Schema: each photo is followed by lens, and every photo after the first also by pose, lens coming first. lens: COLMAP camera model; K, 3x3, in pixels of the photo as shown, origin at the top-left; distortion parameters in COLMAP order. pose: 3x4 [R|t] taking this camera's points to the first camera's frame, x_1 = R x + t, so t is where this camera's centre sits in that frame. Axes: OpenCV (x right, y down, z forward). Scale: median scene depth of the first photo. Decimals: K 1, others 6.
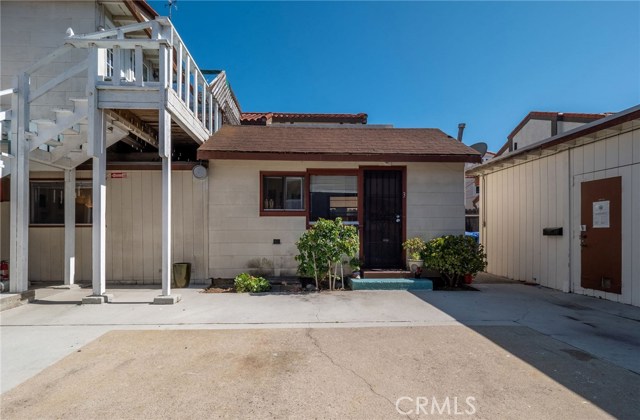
lens RADIAL K [[308.8, 0, 318.9], [0, 308.8, 233.6], [0, 0, 1]] dist [-0.005488, -0.001322]
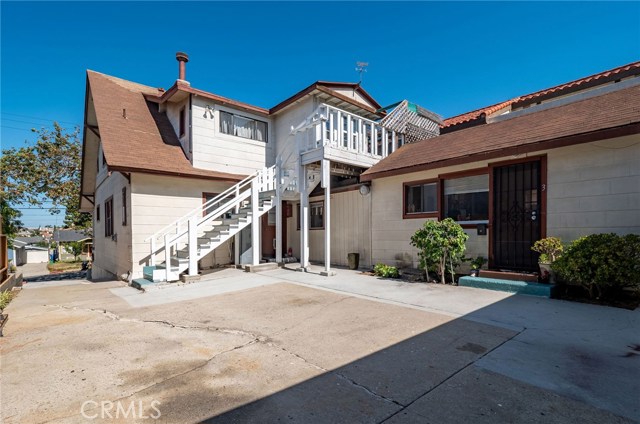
lens RADIAL K [[306.6, 0, 319.9], [0, 306.6, 233.5], [0, 0, 1]] dist [-0.003313, -0.000621]
pose [[0.612681, -0.003216, -0.790324, 0.610314], [0.008097, 0.999965, 0.002208, -0.003798], [0.790289, -0.007752, 0.612685, -0.027298]]
